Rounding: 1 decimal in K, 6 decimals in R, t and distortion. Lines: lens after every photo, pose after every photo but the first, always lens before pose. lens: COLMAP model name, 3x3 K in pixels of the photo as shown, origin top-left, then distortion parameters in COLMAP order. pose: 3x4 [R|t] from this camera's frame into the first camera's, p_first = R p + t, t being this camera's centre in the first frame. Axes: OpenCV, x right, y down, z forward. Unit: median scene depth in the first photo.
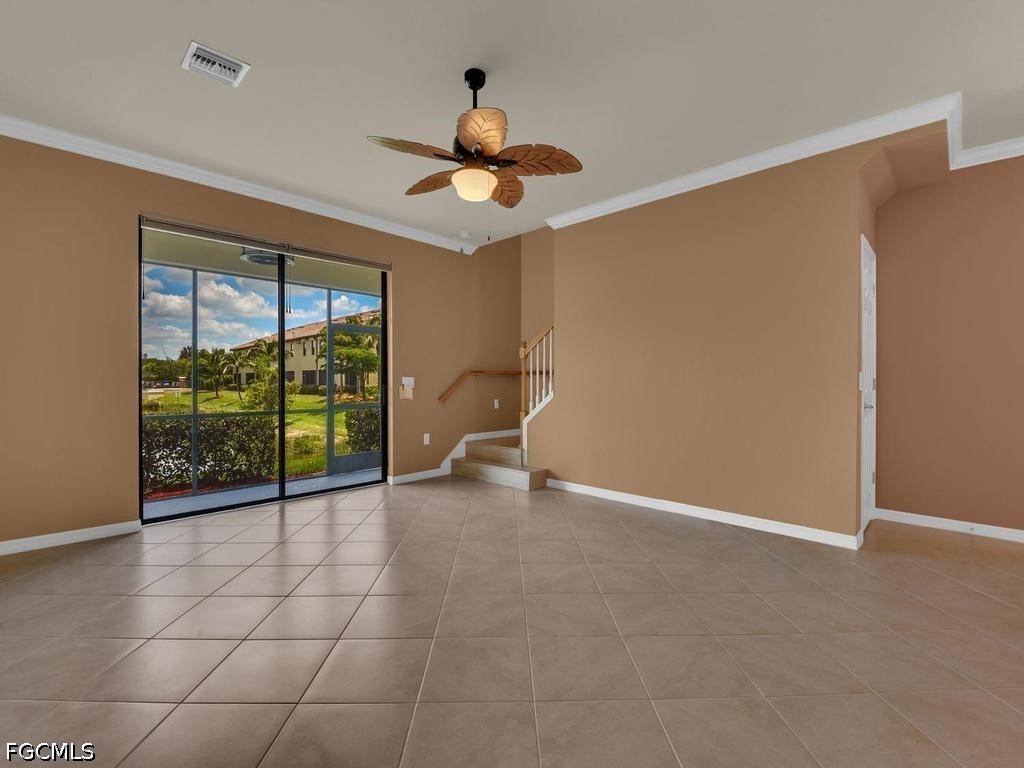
lens RADIAL K [[469.1, 0, 531.3], [0, 469.1, 383.2], [0, 0, 1]] dist [-0.005488, -0.006592]
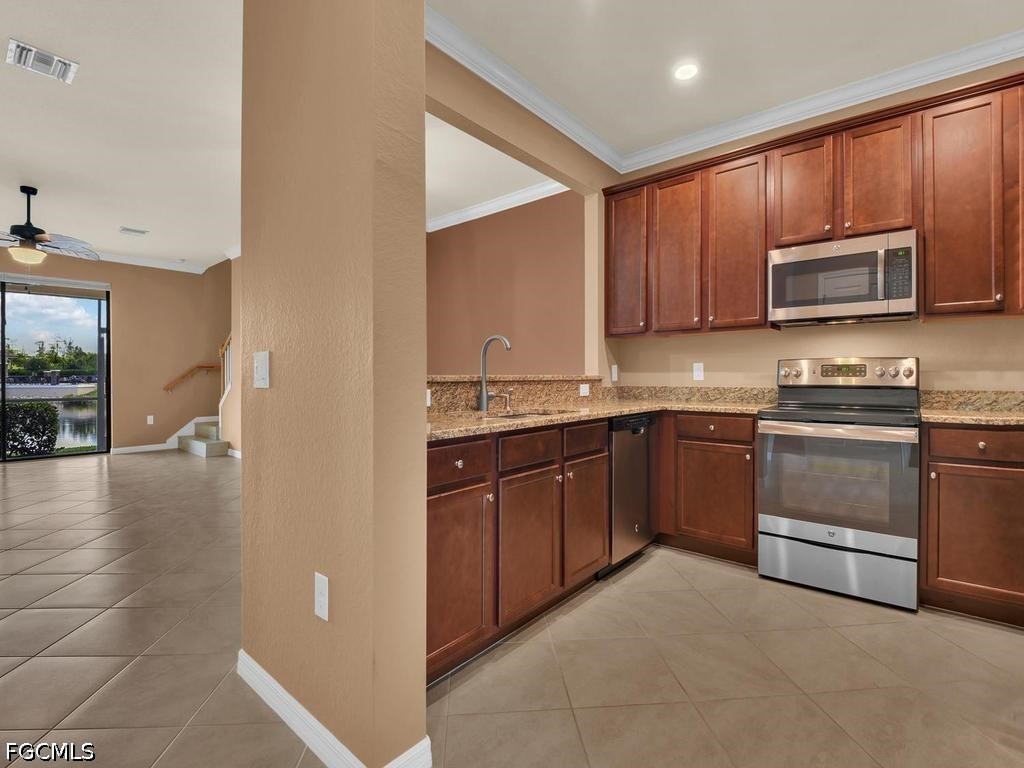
lens RADIAL K [[494.7, 0, 518.3], [0, 494.7, 379.0], [0, 0, 1]] dist [-0.001563, -0.001654]
pose [[0.999714, -0.000033, 0.023918, 0.718366], [-0.000015, 0.999998, 0.002006, 0.003935], [-0.023918, -0.002006, 0.999712, -0.358220]]
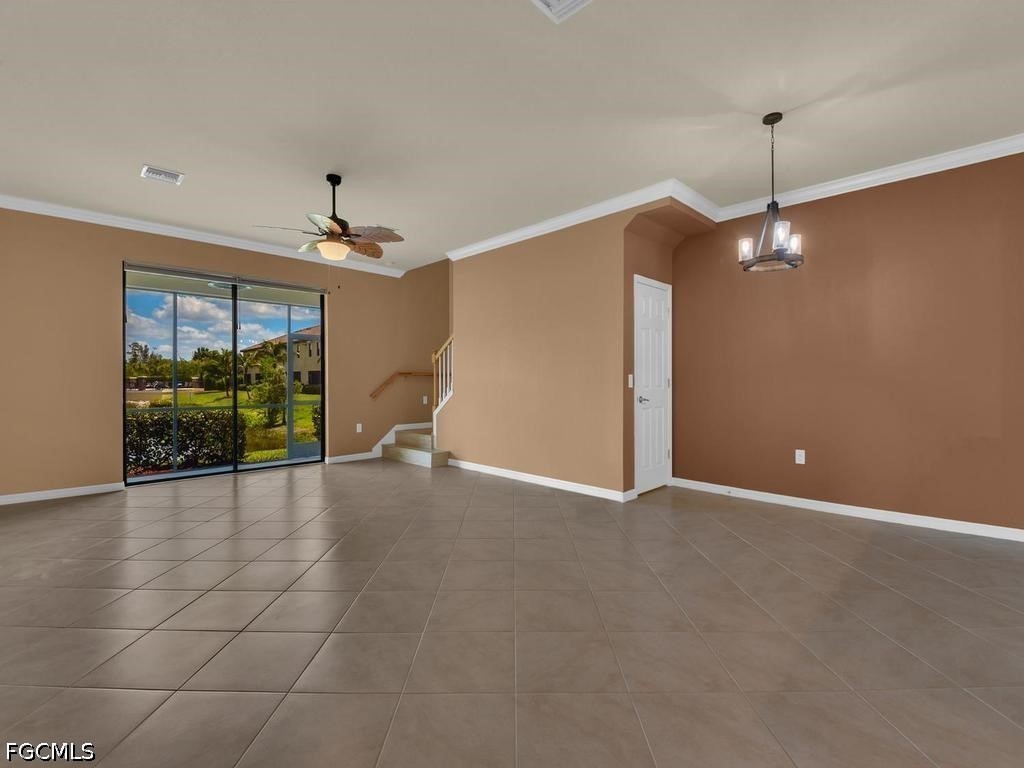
lens RADIAL K [[469.1, 0, 532.1], [0, 469.1, 383.6], [0, 0, 1]] dist [-0.005488, -0.006592]
pose [[0.999802, -0.001279, -0.019842, 0.248870], [0.001302, 0.999999, 0.001123, 0.000487], [0.019840, -0.001148, 0.999803, -0.222410]]
